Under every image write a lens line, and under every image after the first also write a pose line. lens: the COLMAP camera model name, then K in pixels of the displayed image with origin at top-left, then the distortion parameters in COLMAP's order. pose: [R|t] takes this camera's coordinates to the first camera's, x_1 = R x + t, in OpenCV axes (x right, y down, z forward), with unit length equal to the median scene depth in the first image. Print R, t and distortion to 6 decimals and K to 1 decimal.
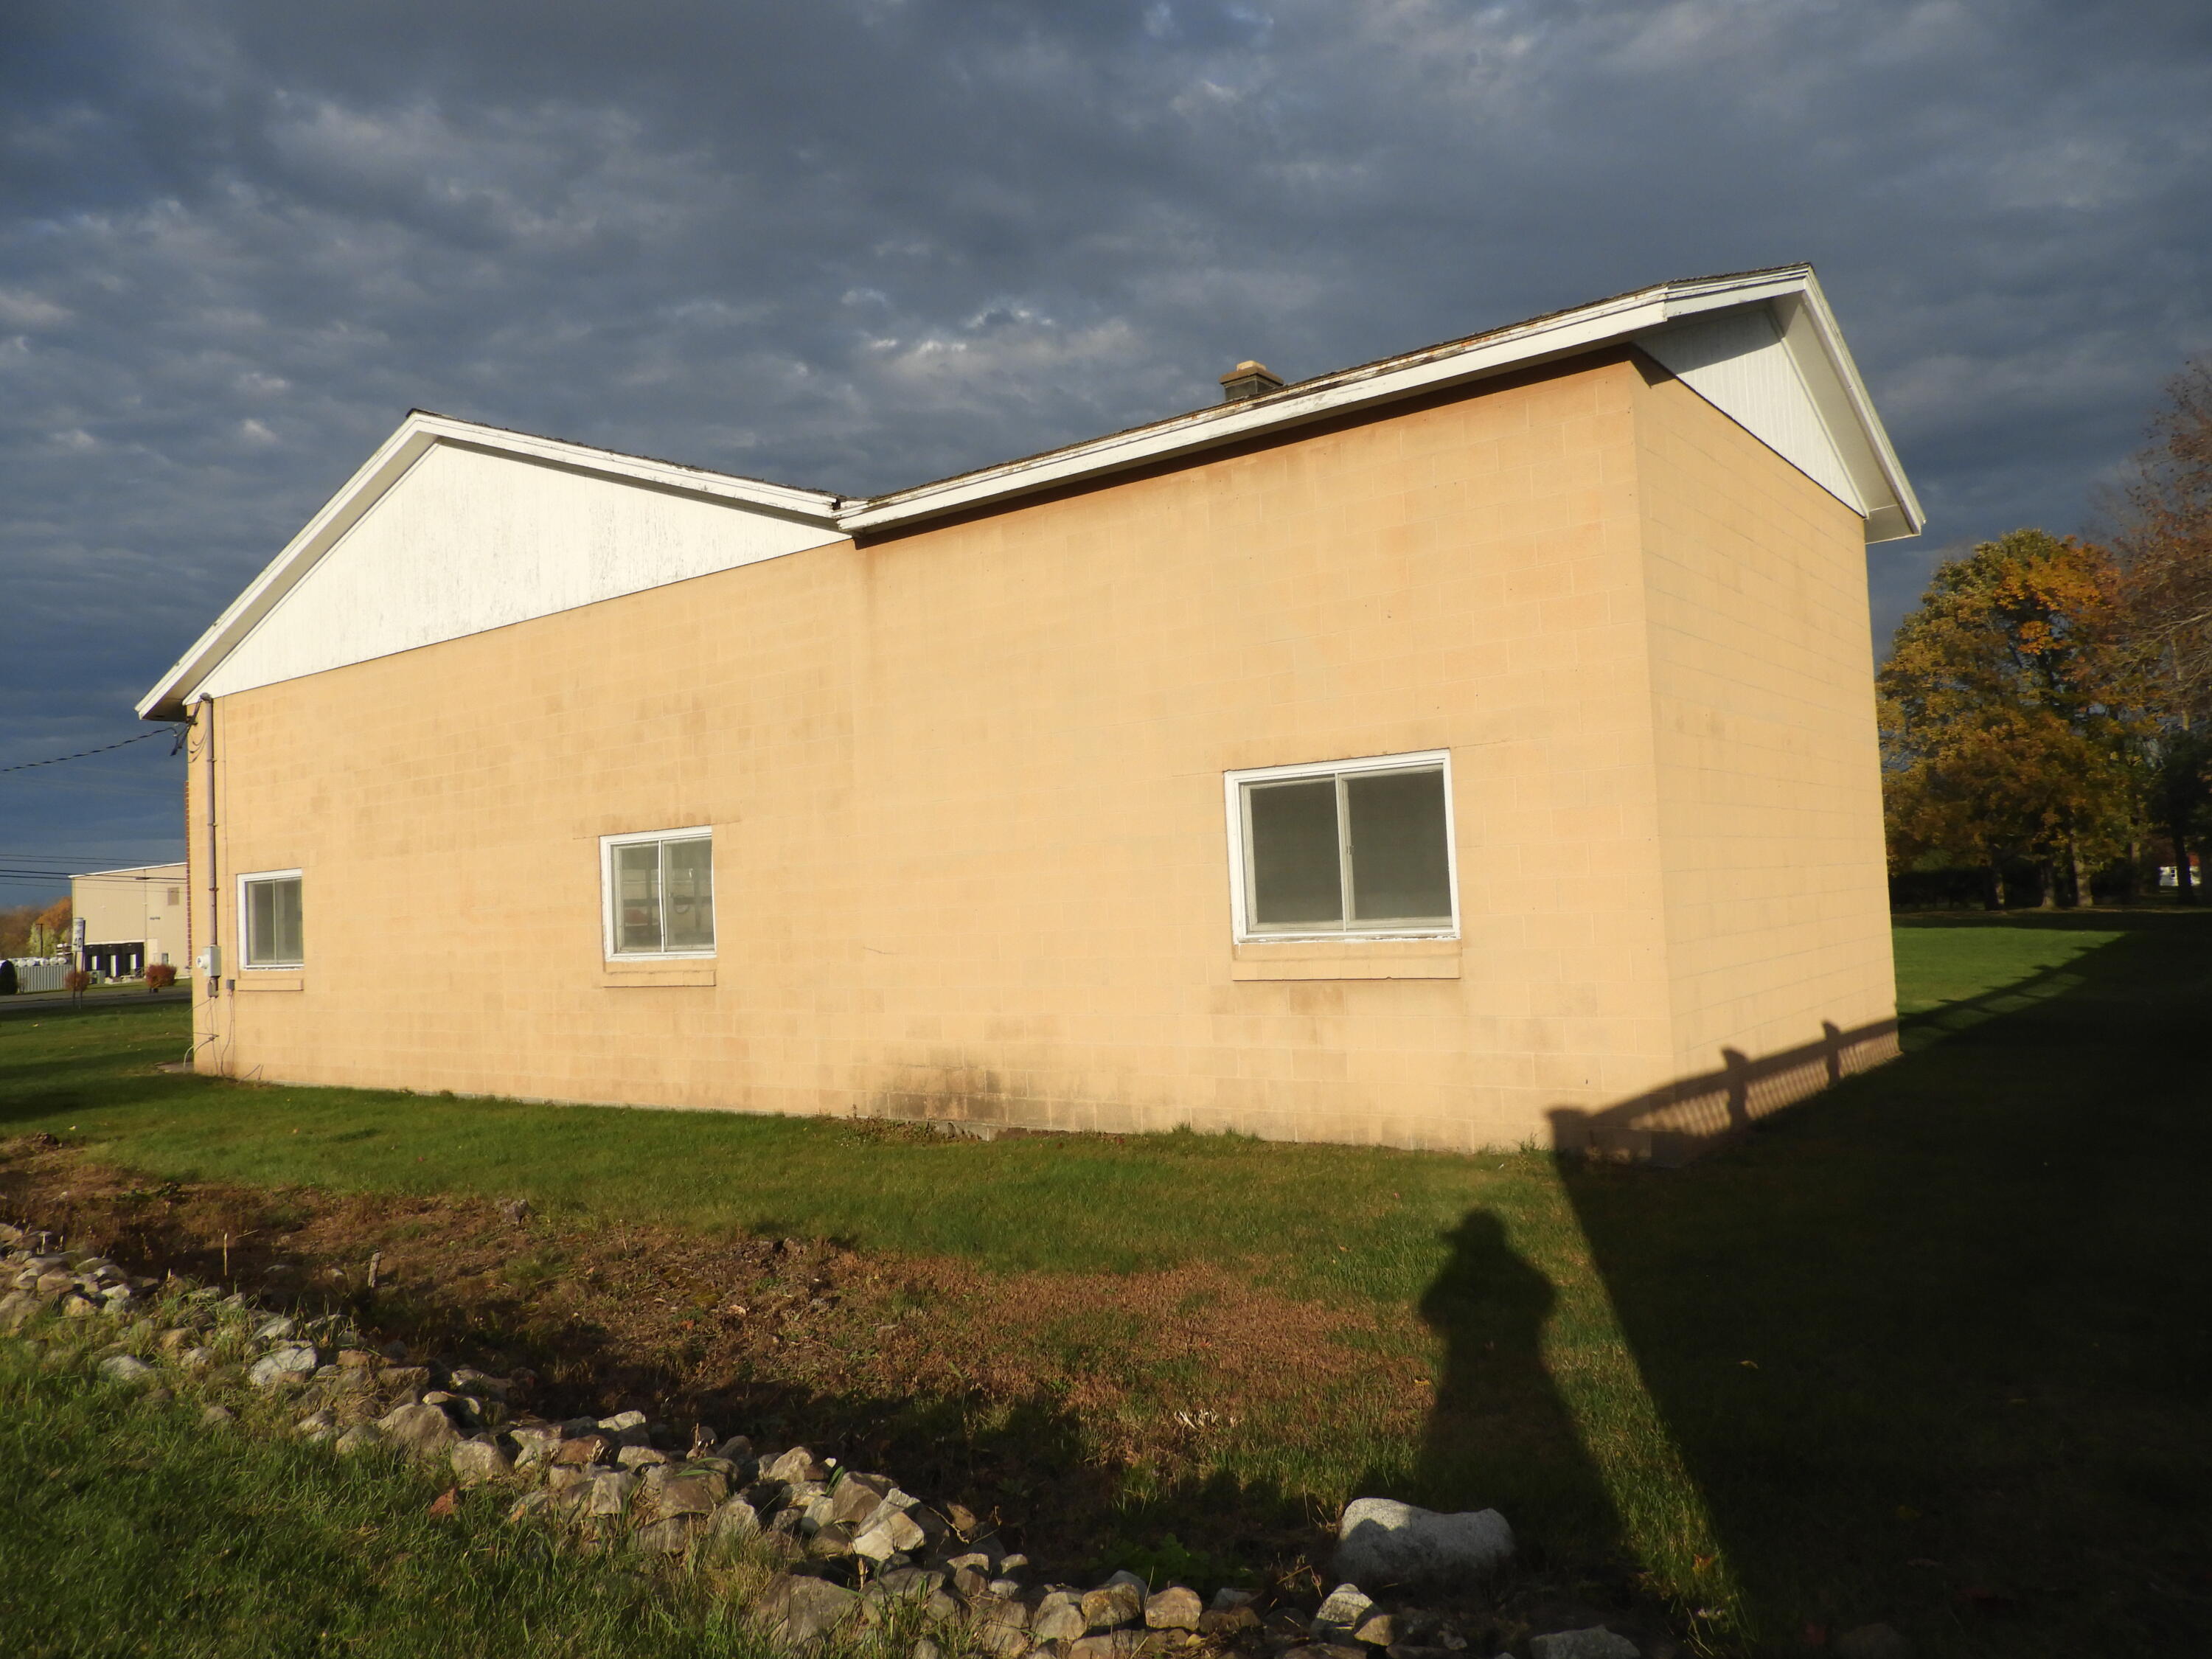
lens RADIAL K [[1607.5, 0, 1106.0], [0, 1607.5, 829.5], [0, 0, 1]] dist [0.001762, 0.000629]
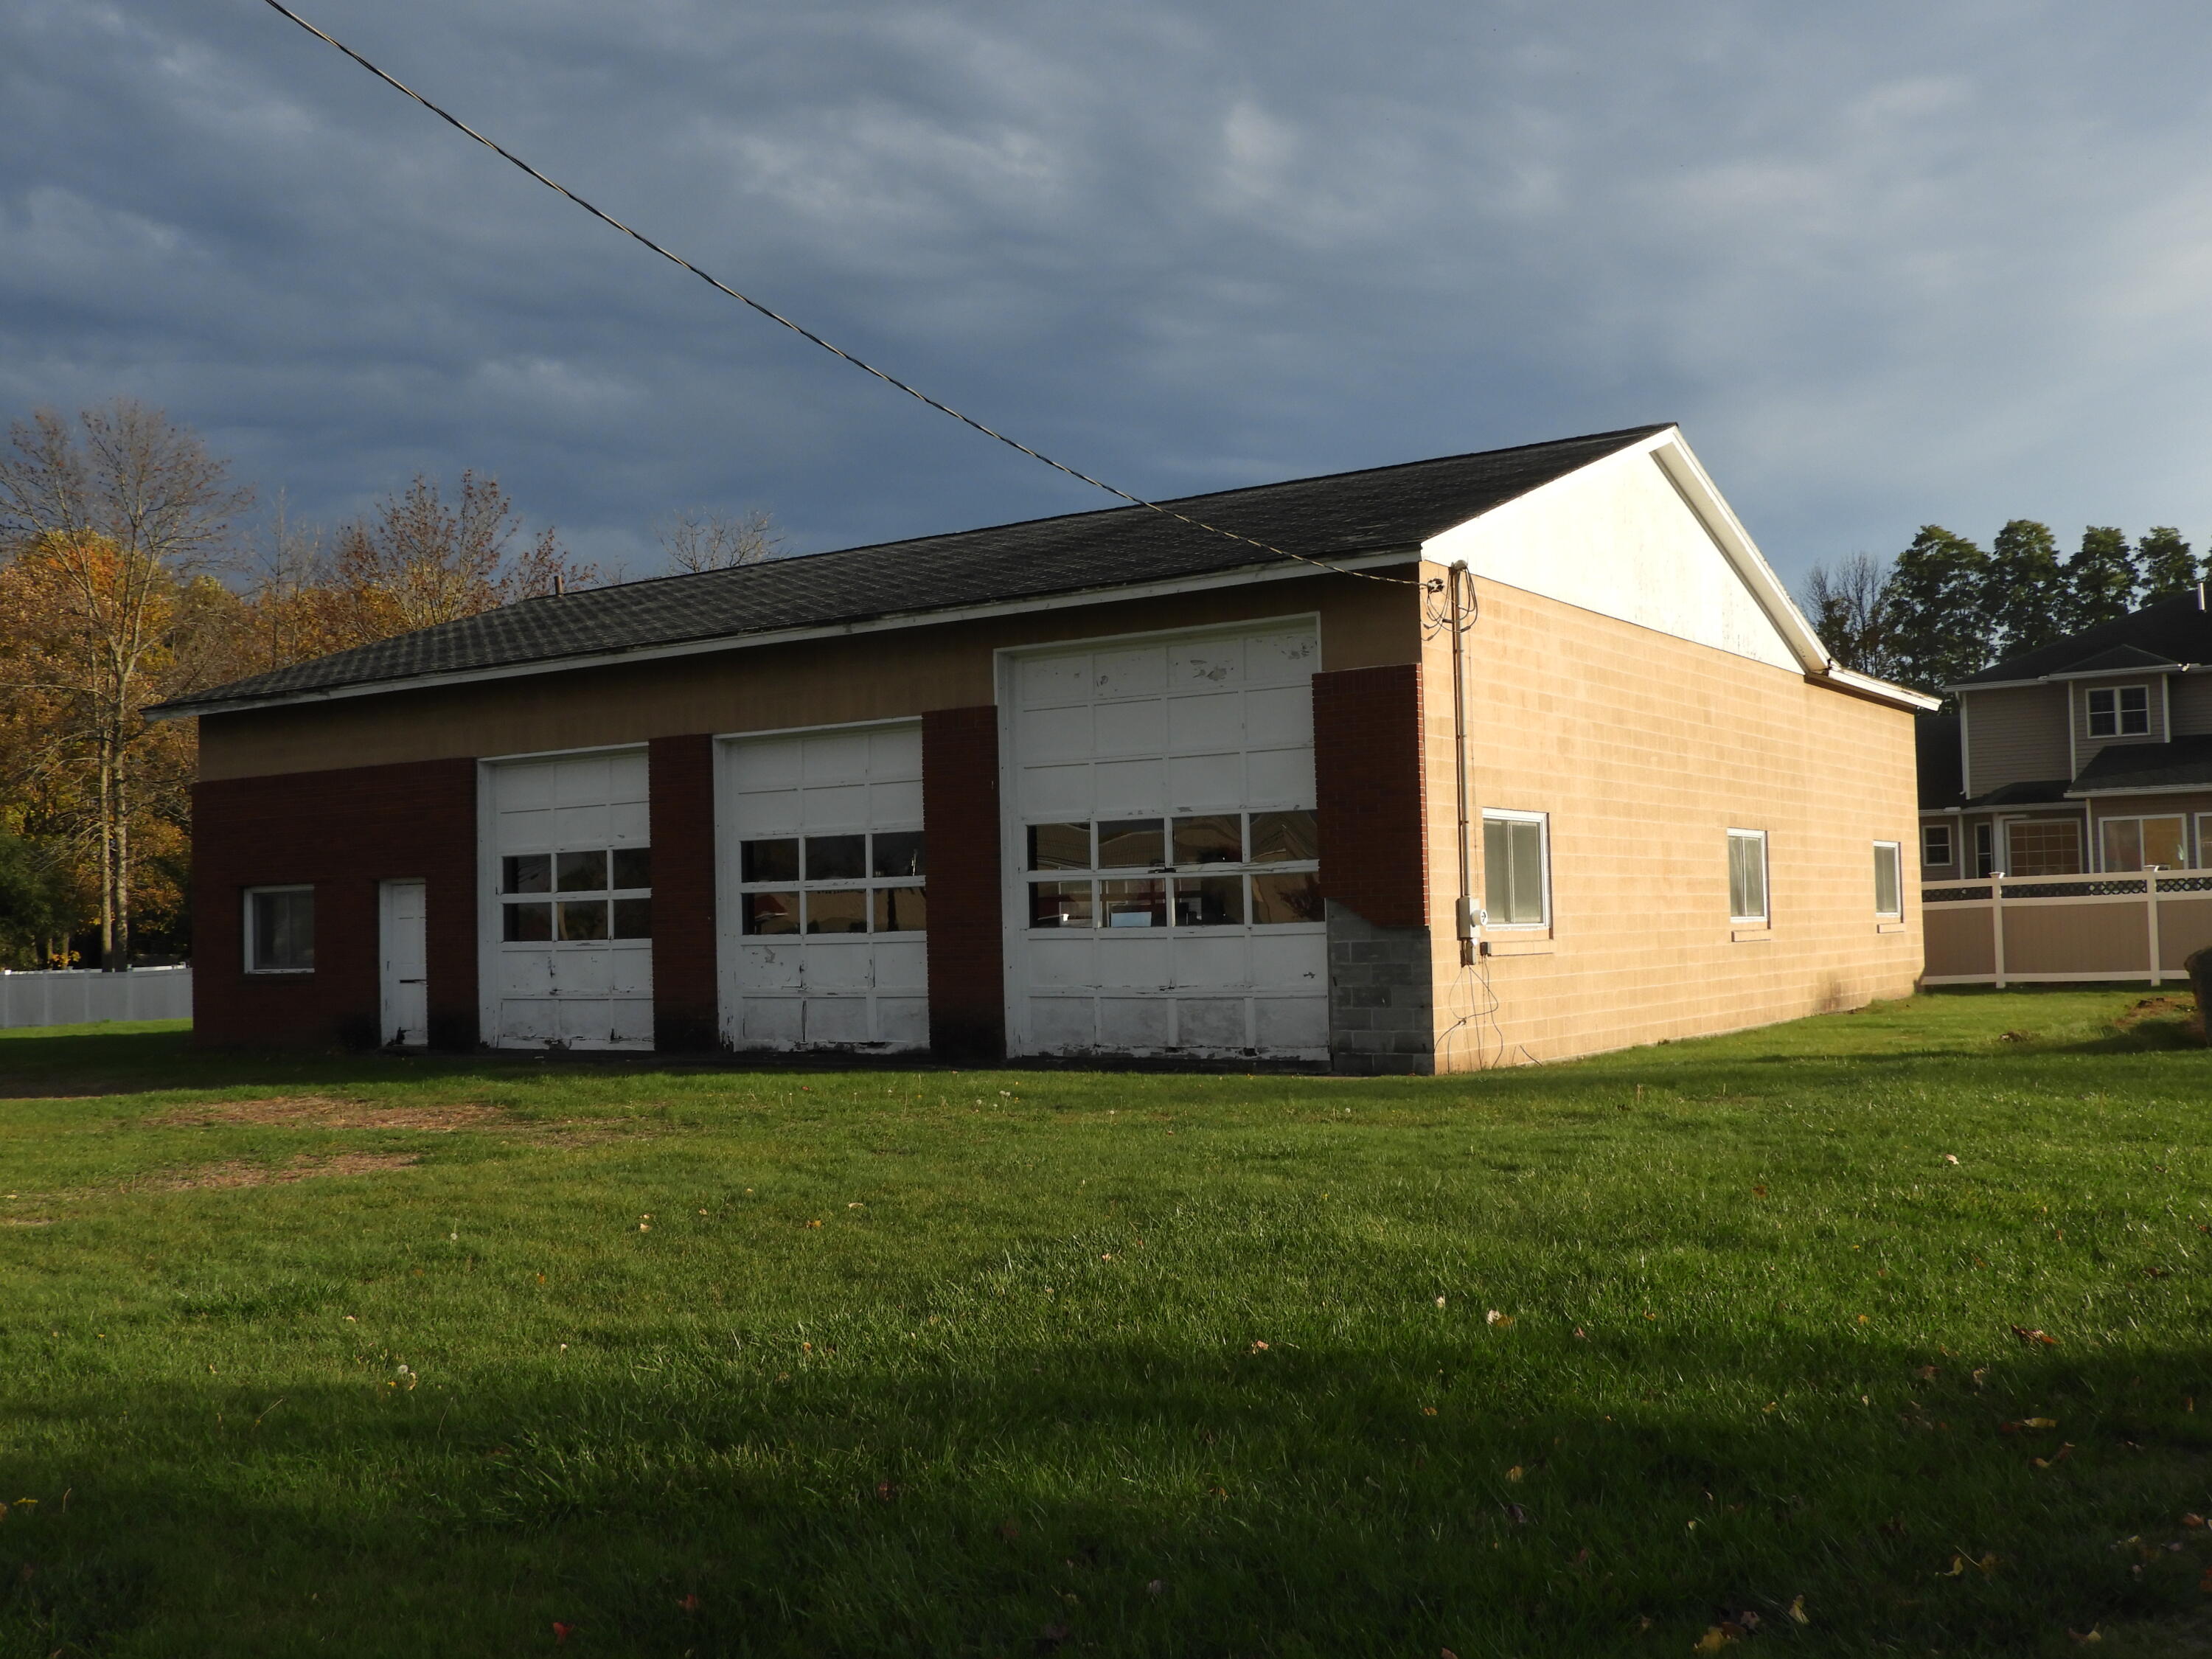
lens RADIAL K [[2145.8, 0, 1106.0], [0, 2145.8, 829.5], [0, 0, 1]] dist [-0.008452, -0.009113]
pose [[-0.057575, 0.088568, 0.994405, -1.753071], [-0.027117, 0.995551, -0.090241, 0.154109], [-0.997973, -0.032161, -0.054917, 1.389393]]
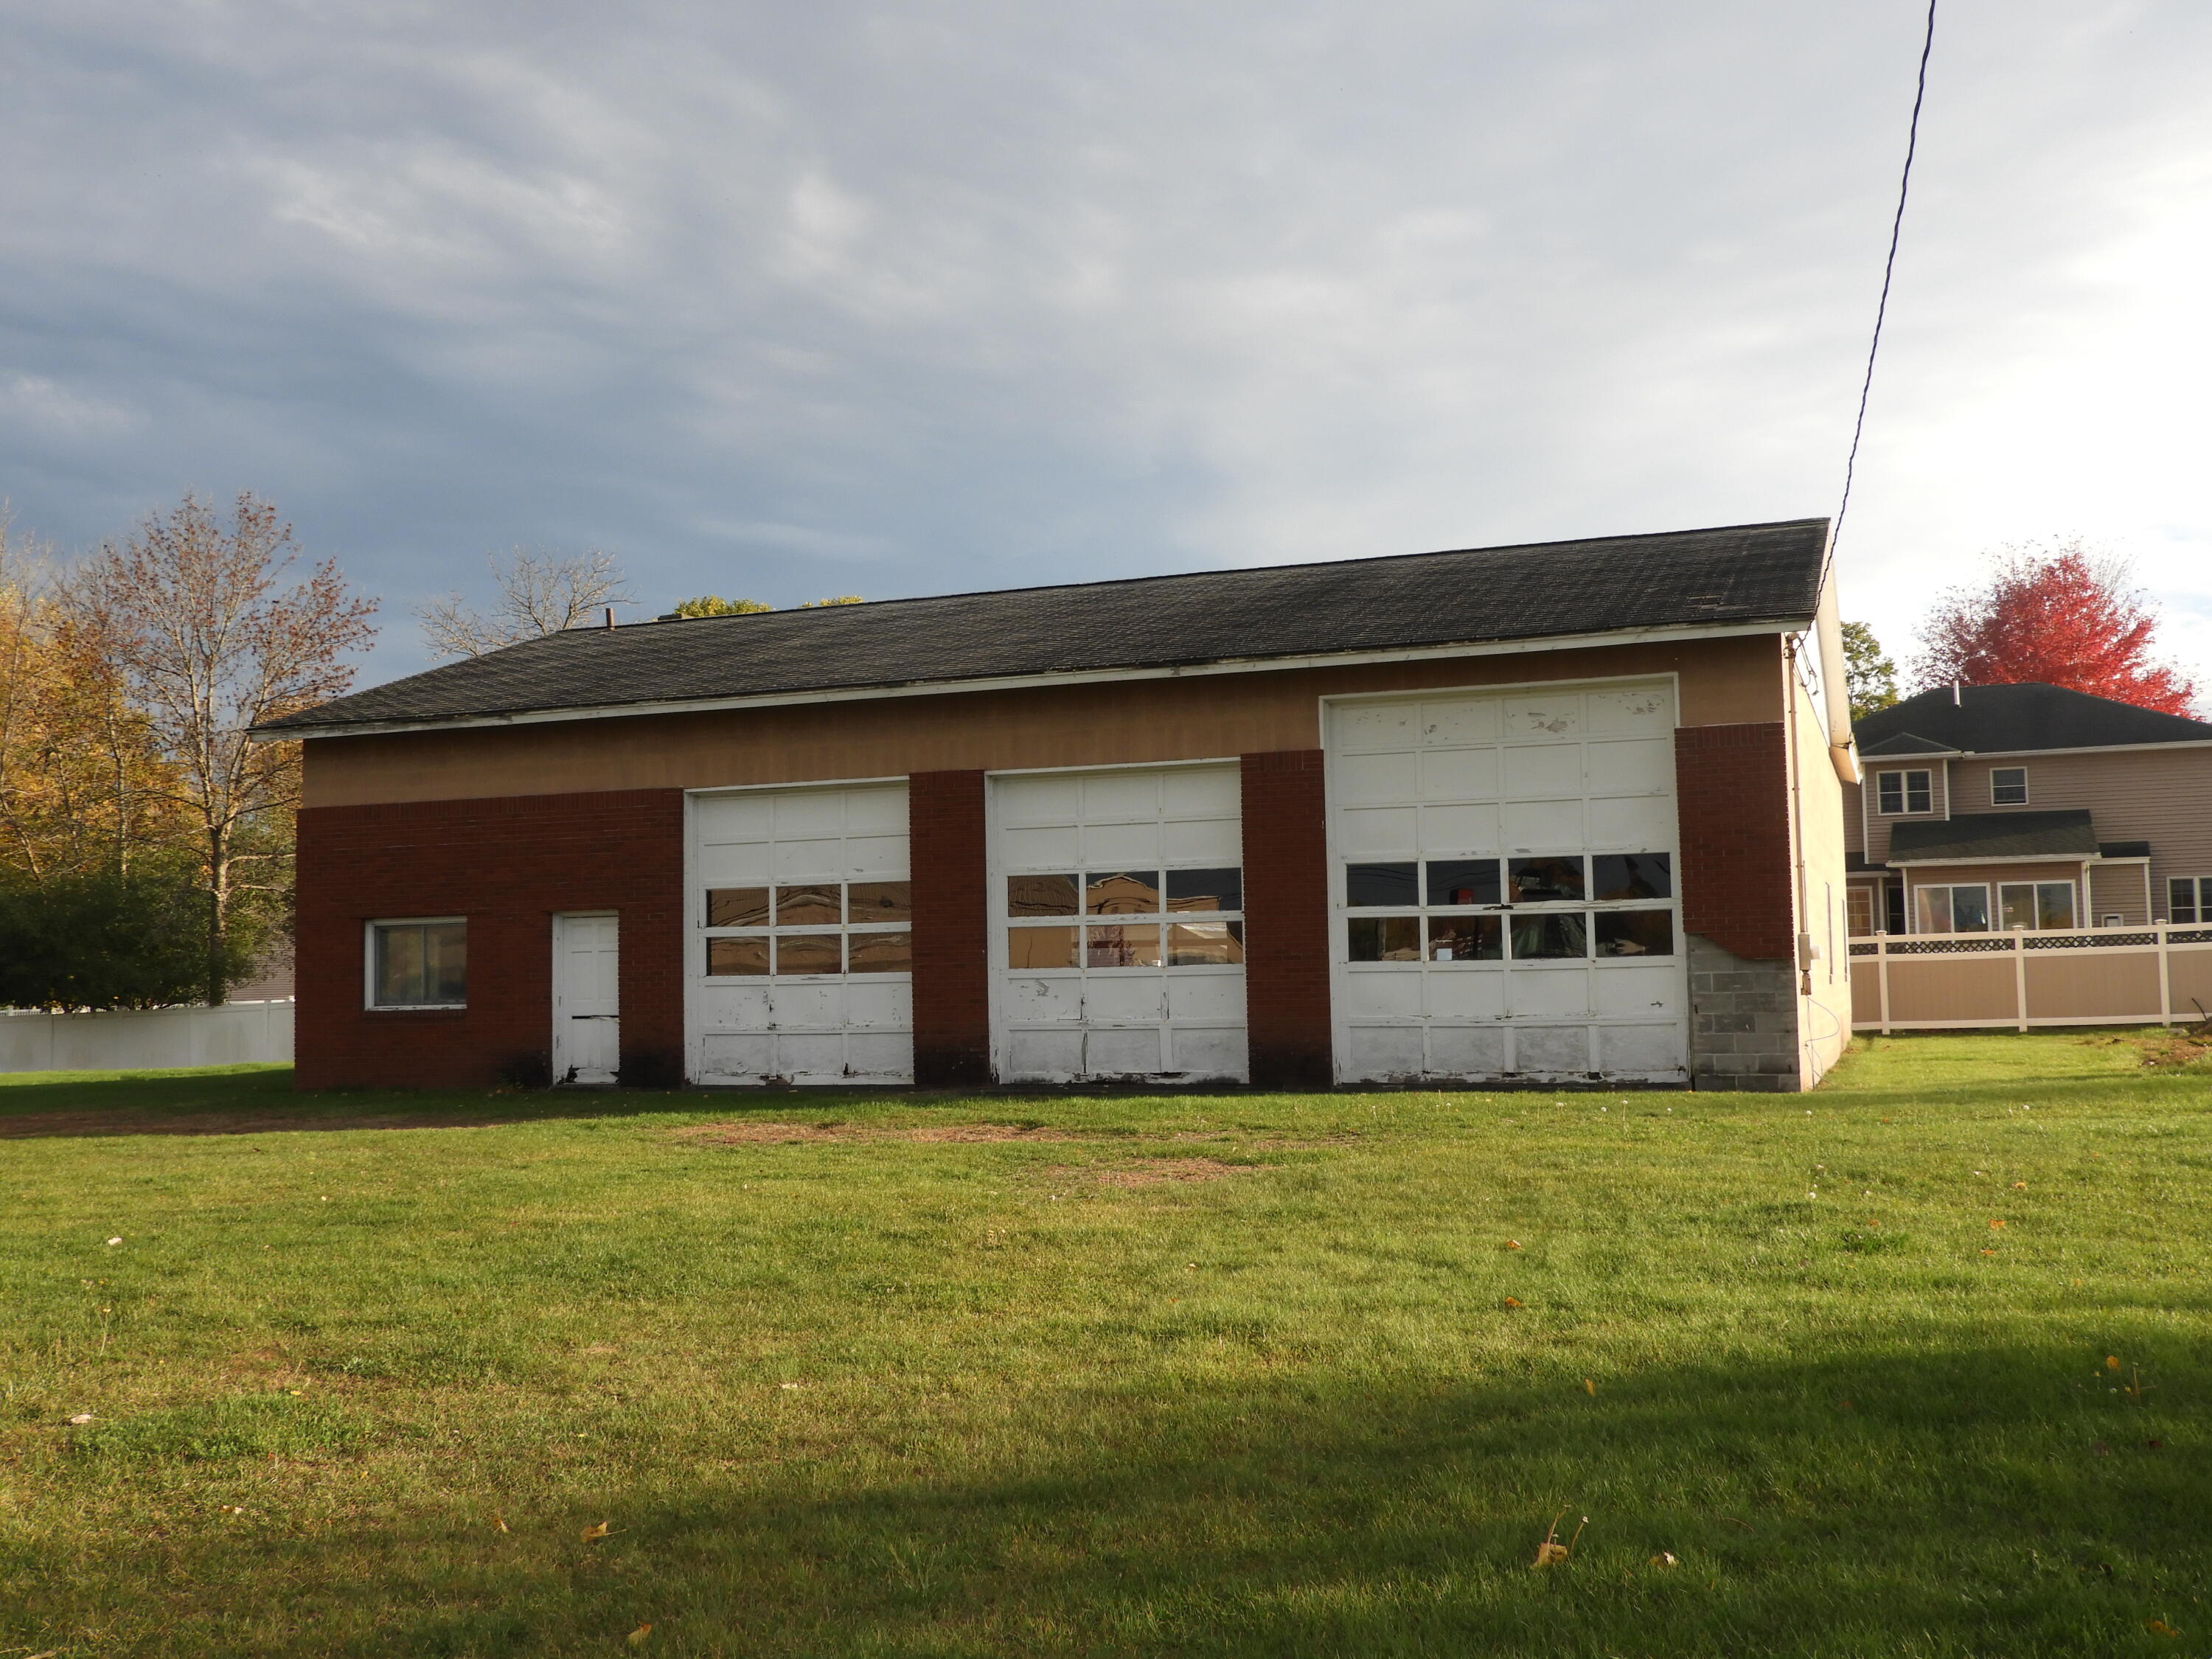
lens RADIAL K [[2130.5, 0, 1106.0], [0, 2130.5, 829.5], [0, 0, 1]] dist [0.002147, 0.001985]
pose [[-0.285309, 0.116347, 0.951347, -1.713336], [-0.021162, 0.991598, -0.127617, 0.189212], [-0.958202, -0.056543, -0.280450, 1.874311]]
